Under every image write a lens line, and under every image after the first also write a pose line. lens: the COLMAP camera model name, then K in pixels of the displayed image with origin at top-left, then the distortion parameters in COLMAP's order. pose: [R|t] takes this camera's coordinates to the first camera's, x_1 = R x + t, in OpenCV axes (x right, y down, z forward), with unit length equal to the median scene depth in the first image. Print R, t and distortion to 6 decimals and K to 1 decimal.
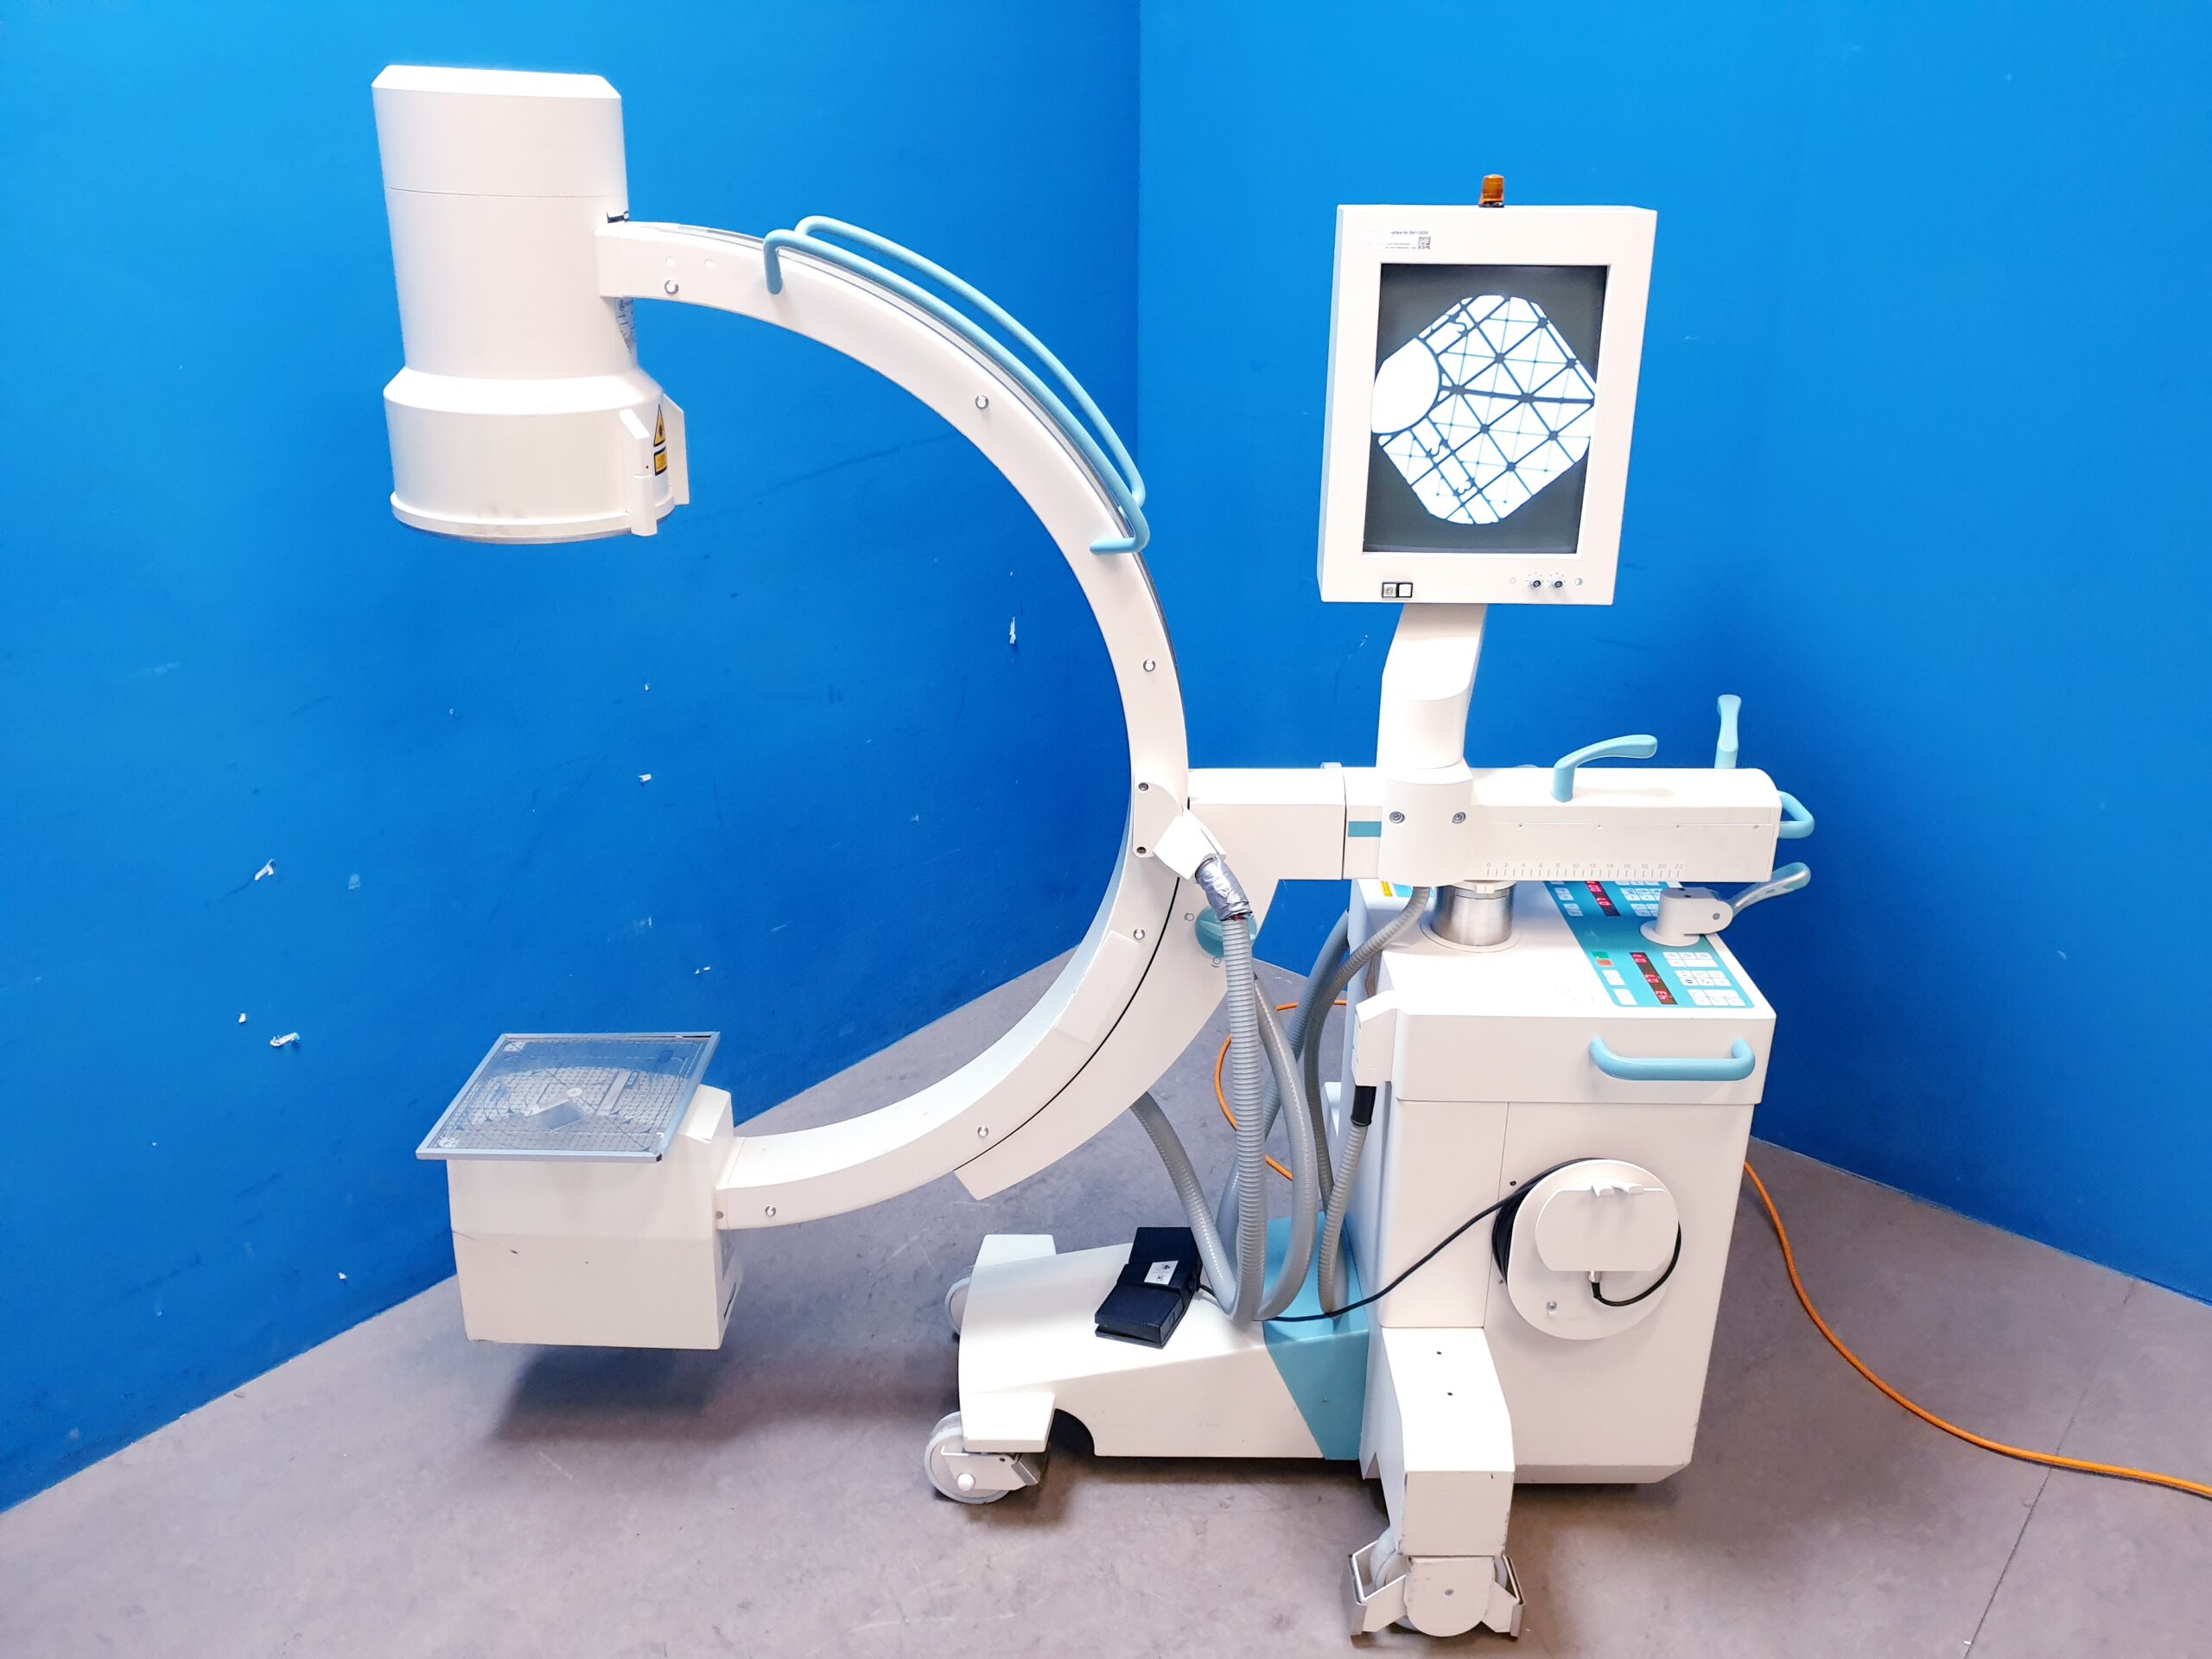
lens RADIAL K [[1720.7, 0, 1106.0], [0, 1720.7, 829.5], [0, 0, 1]] dist [0.007702, 0.007312]
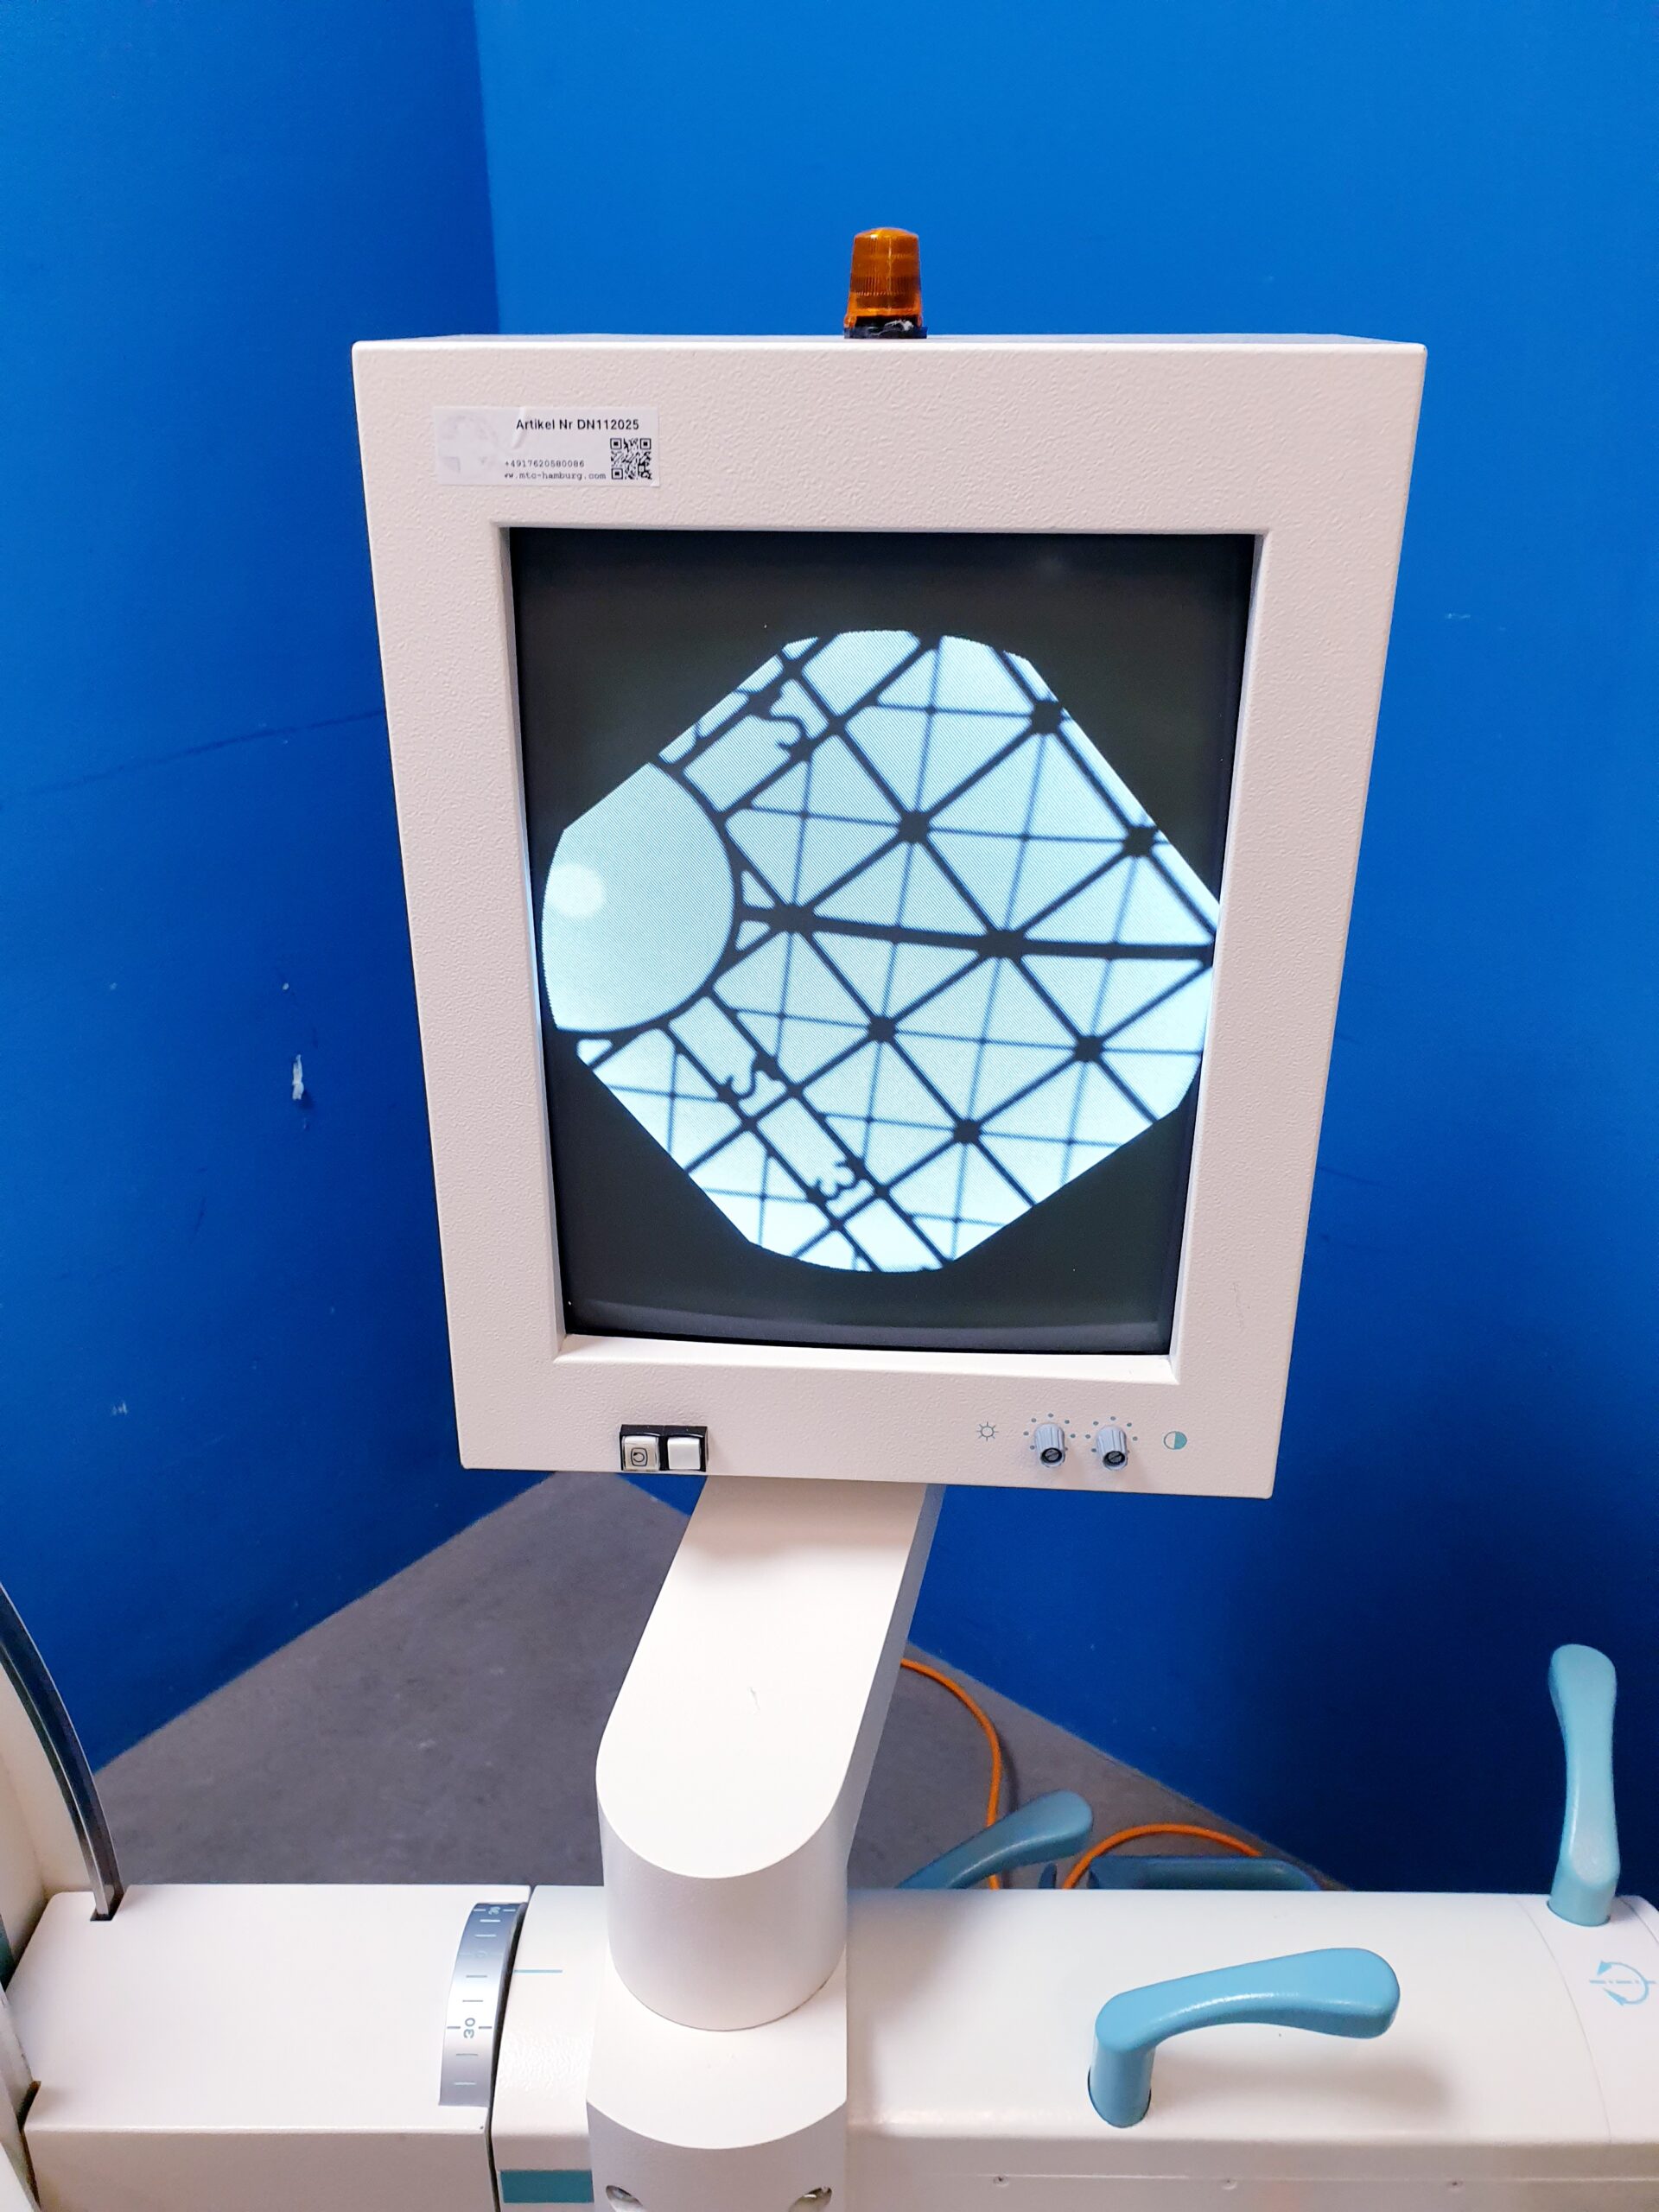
lens RADIAL K [[1632.7, 0, 822.0], [0, 1632.7, 1061.7], [0, 0, 1]] dist [0.040448, -0.000561]
pose [[0.999900, -0.008999, 0.010897, 0.205979], [0.008477, 0.998856, 0.047071, -0.242441], [-0.011308, -0.046974, 0.998832, 0.691476]]
